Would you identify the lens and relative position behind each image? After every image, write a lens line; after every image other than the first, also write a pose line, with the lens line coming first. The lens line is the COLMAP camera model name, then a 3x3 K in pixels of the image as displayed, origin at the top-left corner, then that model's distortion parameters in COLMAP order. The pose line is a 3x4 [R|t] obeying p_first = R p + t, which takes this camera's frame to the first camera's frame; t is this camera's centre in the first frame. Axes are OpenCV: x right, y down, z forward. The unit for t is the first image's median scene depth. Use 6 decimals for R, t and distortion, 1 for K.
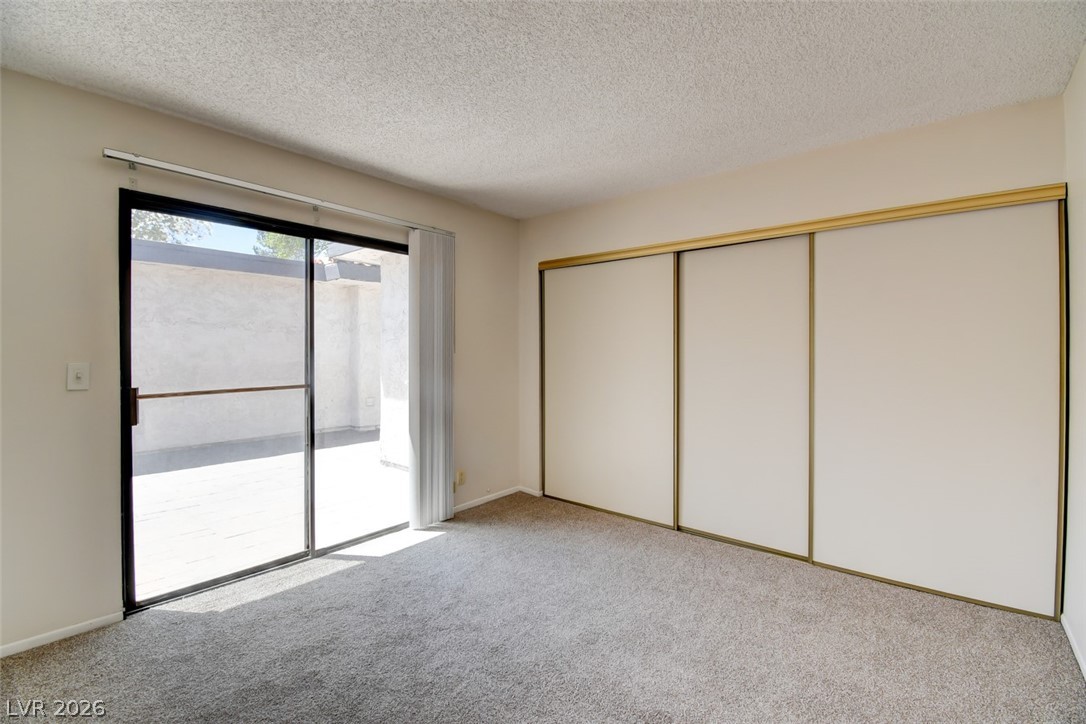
lens RADIAL K [[483.2, 0, 542.3], [0, 483.2, 356.2], [0, 0, 1]] dist [0.000658, -0.001373]
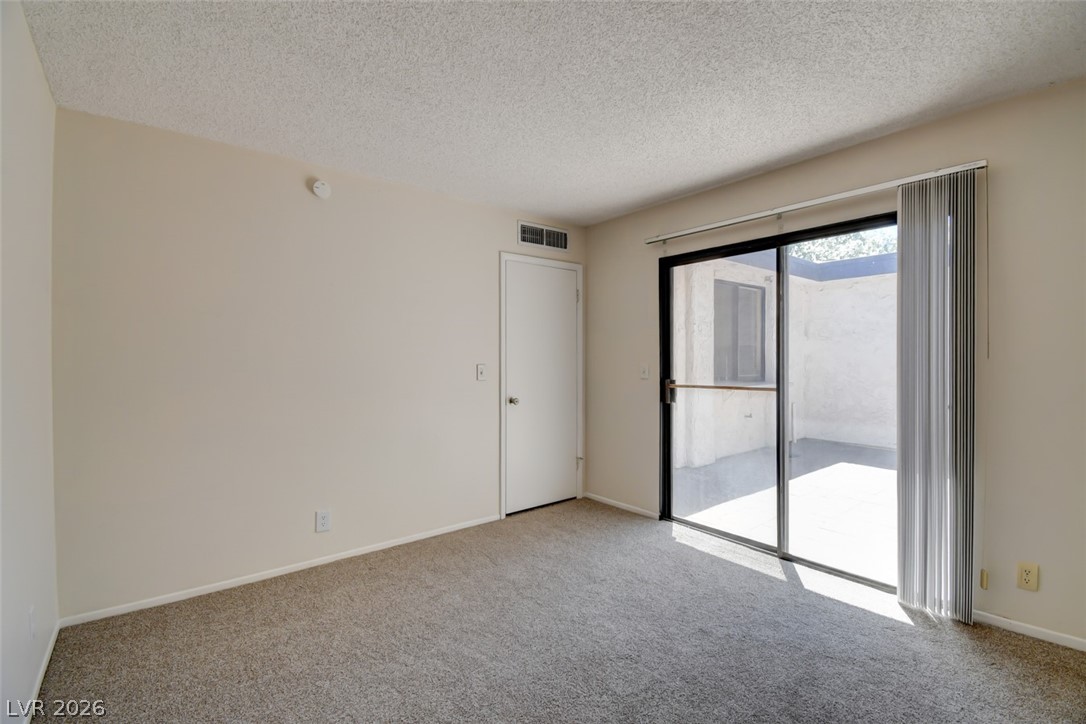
lens RADIAL K [[483.2, 0, 541.9], [0, 483.2, 360.6], [0, 0, 1]] dist [0.000658, -0.001373]
pose [[-0.188559, 0.005991, -0.982044, 0.665280], [-0.005885, 0.999957, 0.007231, -0.005592], [0.982044, 0.007143, -0.188516, 0.737402]]
